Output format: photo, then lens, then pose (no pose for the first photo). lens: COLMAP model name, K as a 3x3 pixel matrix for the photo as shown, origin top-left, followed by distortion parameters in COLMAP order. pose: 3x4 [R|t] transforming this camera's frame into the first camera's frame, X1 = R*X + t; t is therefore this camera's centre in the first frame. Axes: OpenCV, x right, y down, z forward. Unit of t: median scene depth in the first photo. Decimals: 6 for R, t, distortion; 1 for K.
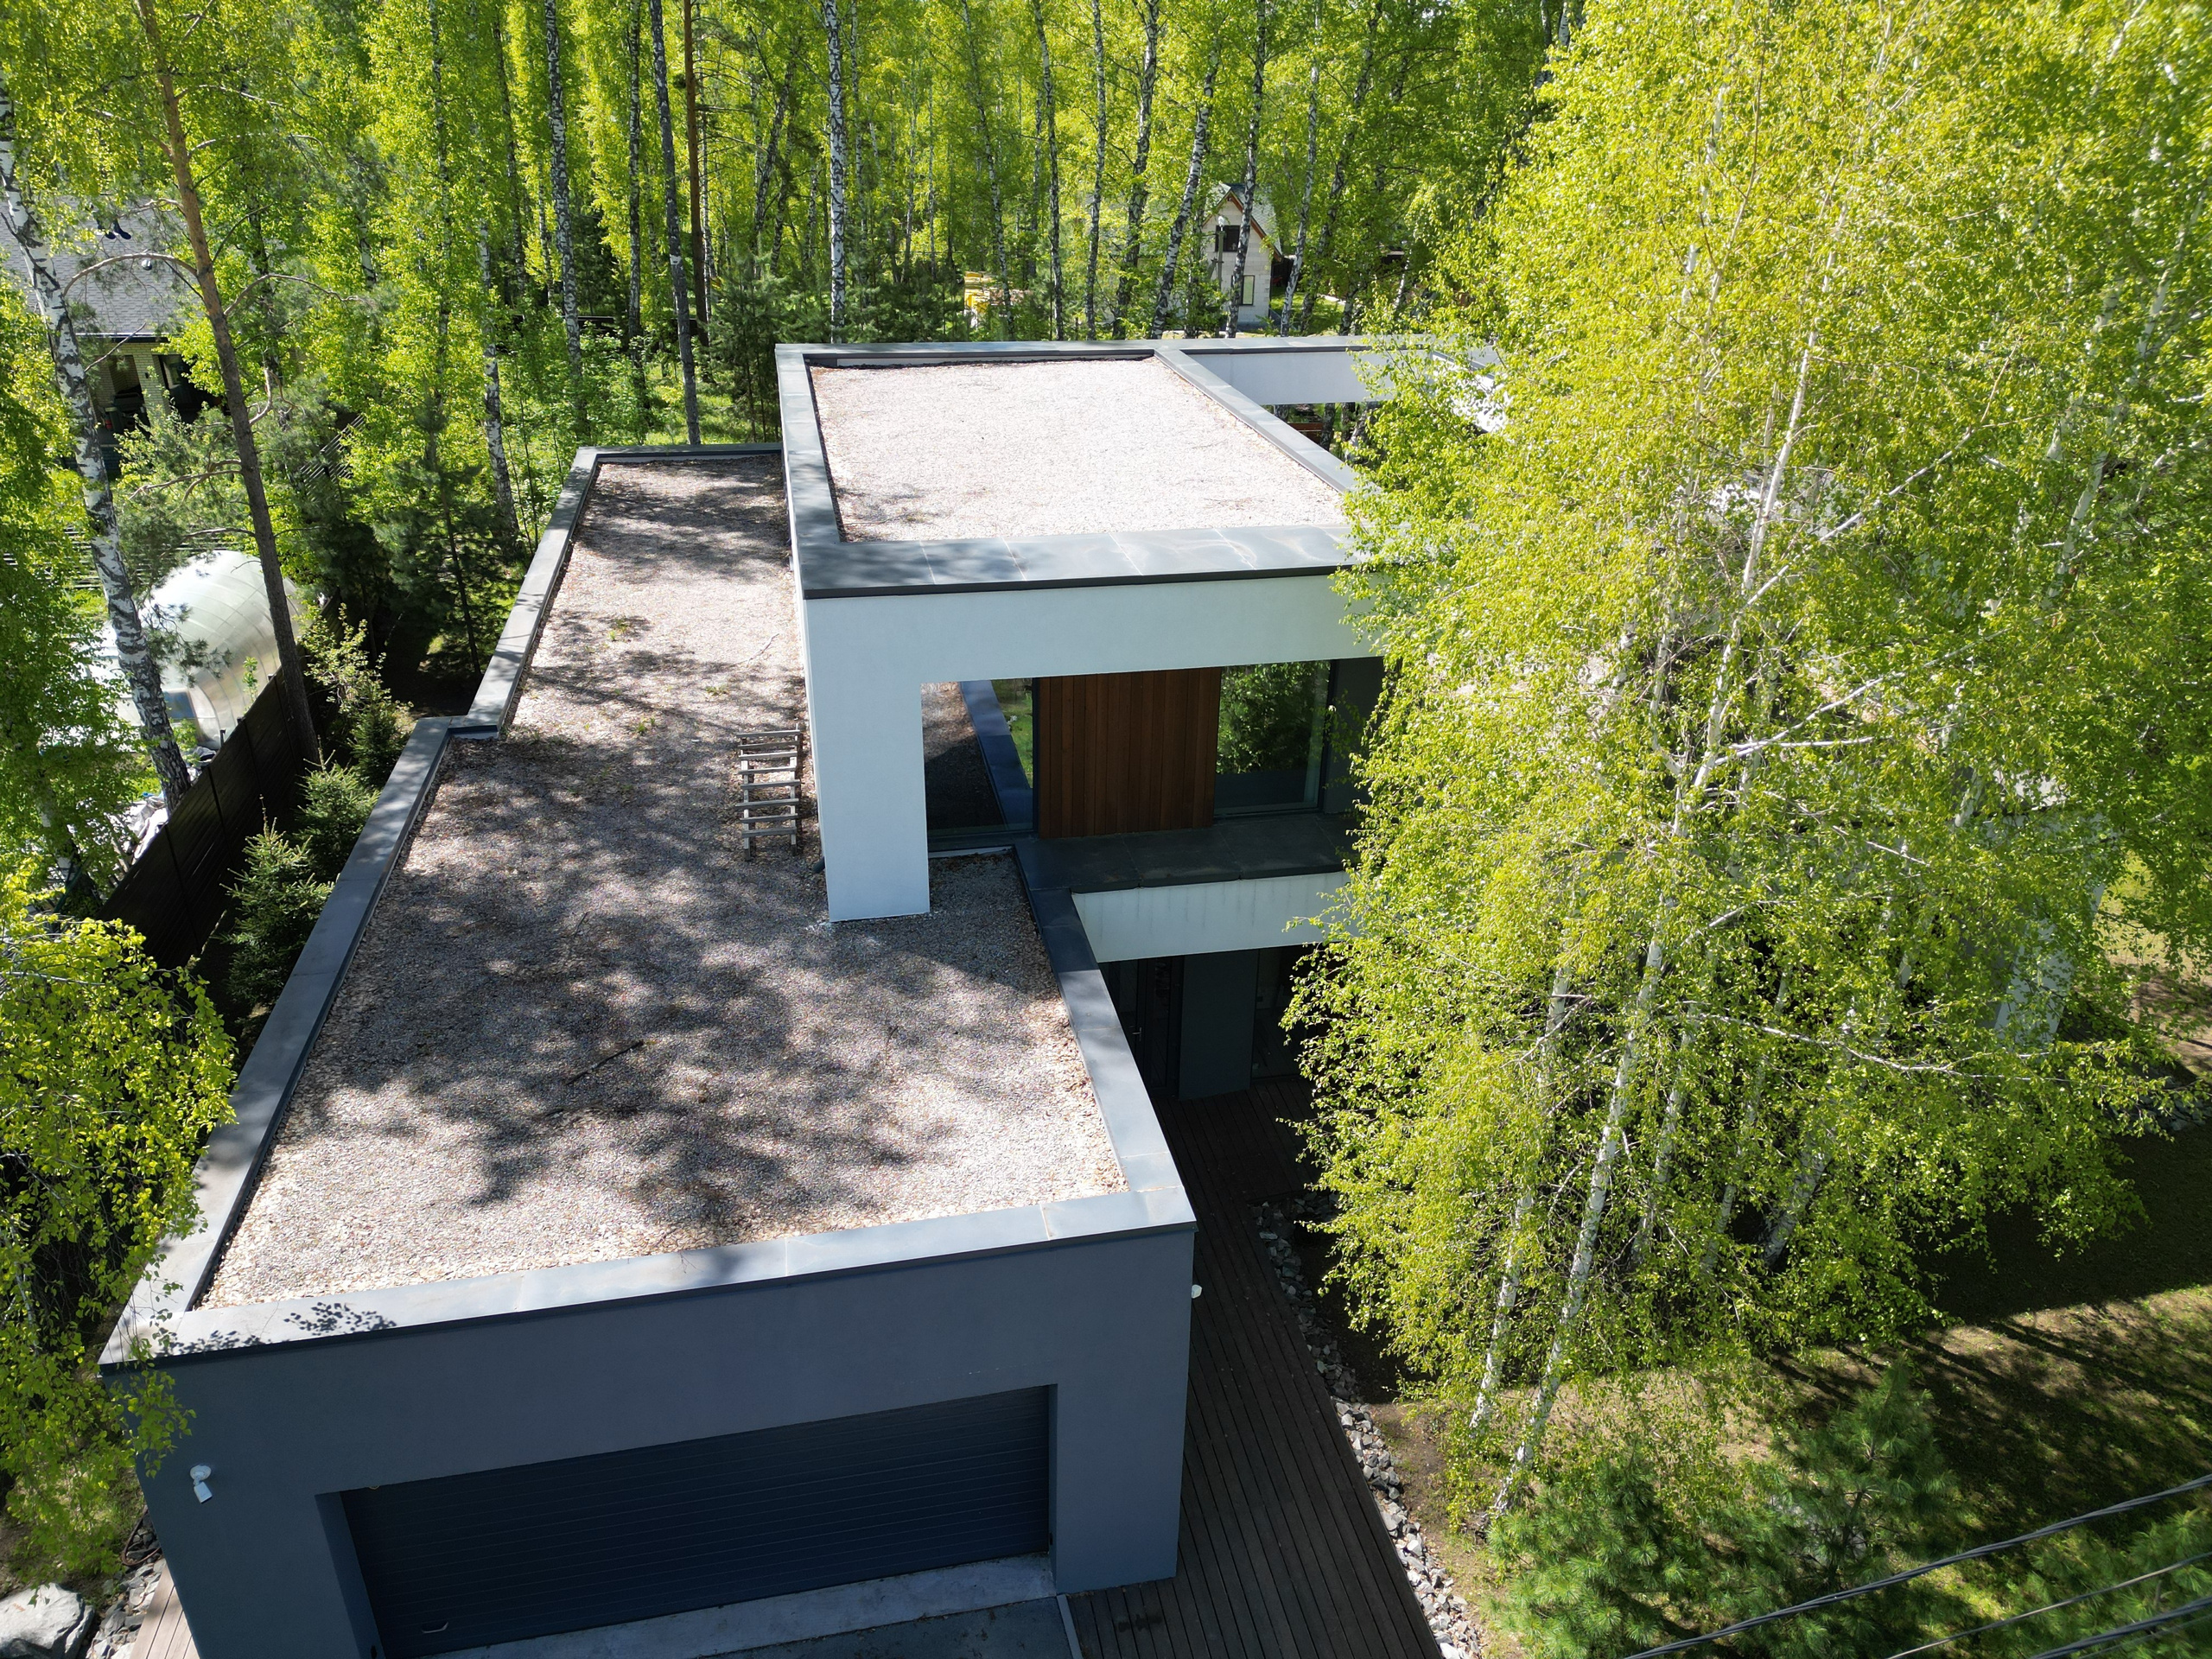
lens RADIAL K [[1588.7, 0, 1106.0], [0, 1588.7, 829.5], [0, 0, 1]] dist [-0.166584, 0.000046]
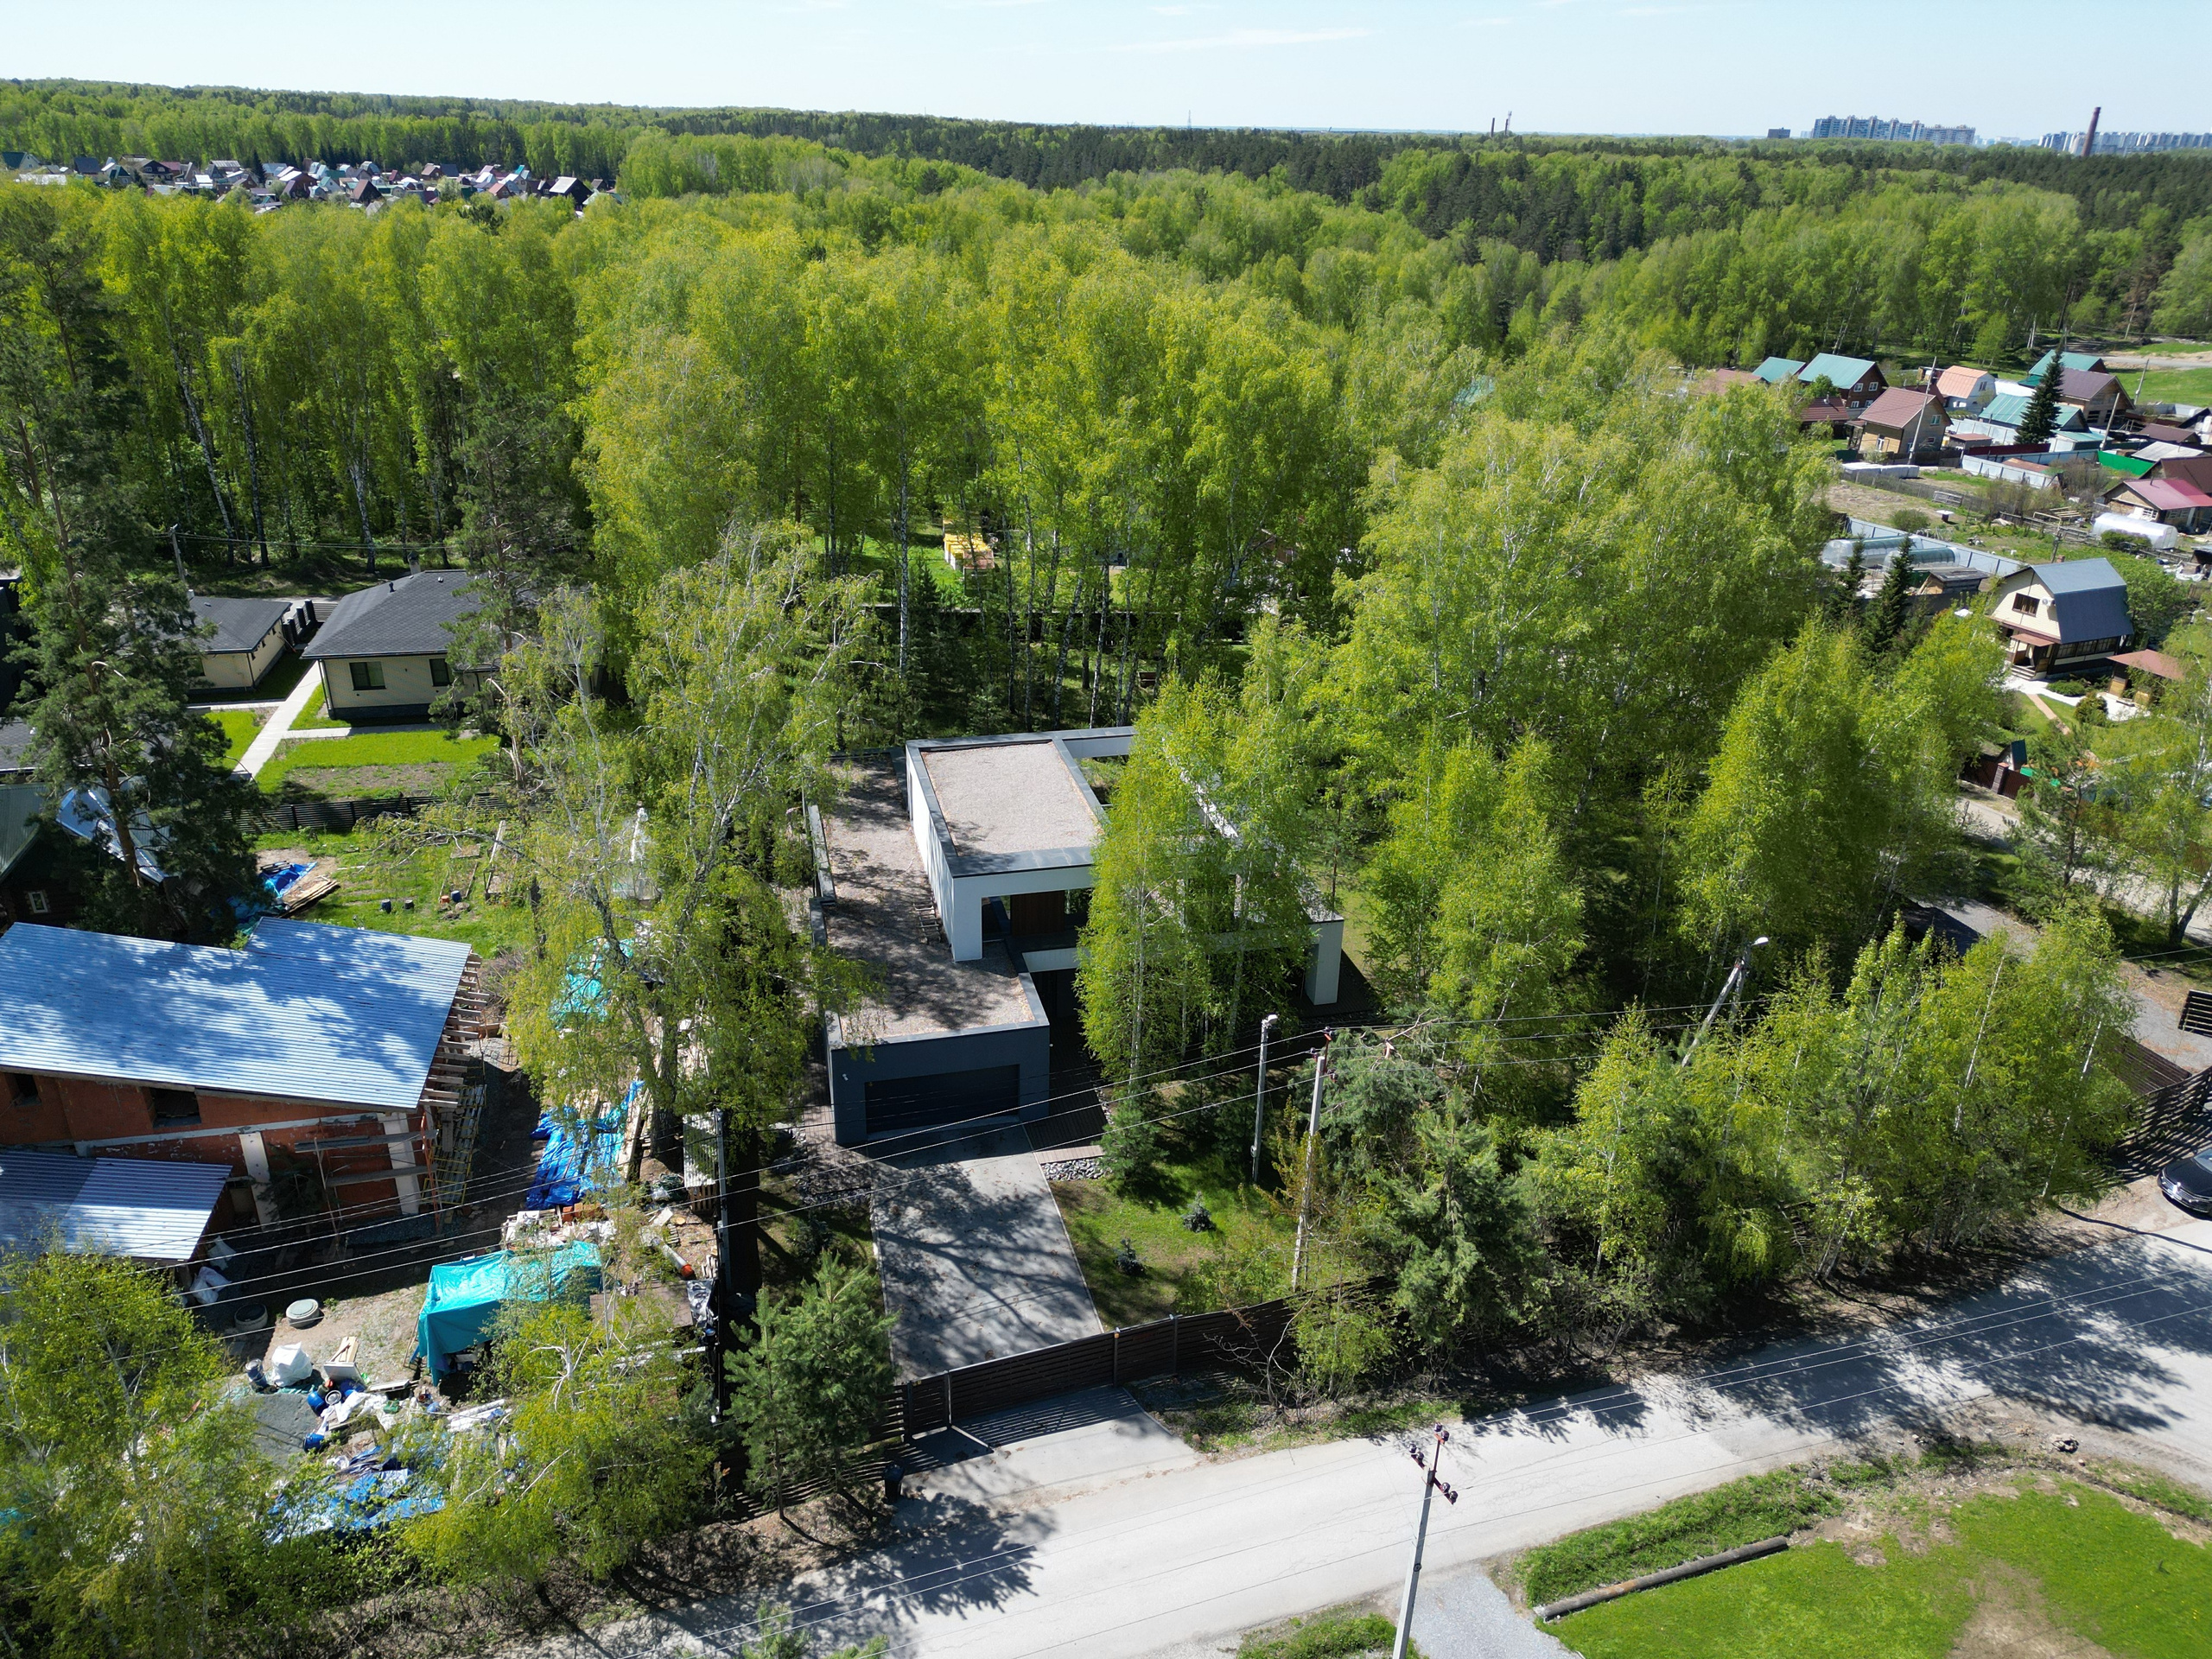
lens RADIAL K [[1588.7, 0, 1106.0], [0, 1588.7, 829.5], [0, 0, 1]] dist [-0.166584, 0.000046]
pose [[0.998902, 0.003764, 0.046705, 0.000437], [-0.002749, 0.999759, -0.021773, -0.196612], [-0.046776, 0.021620, 0.998671, -3.197462]]
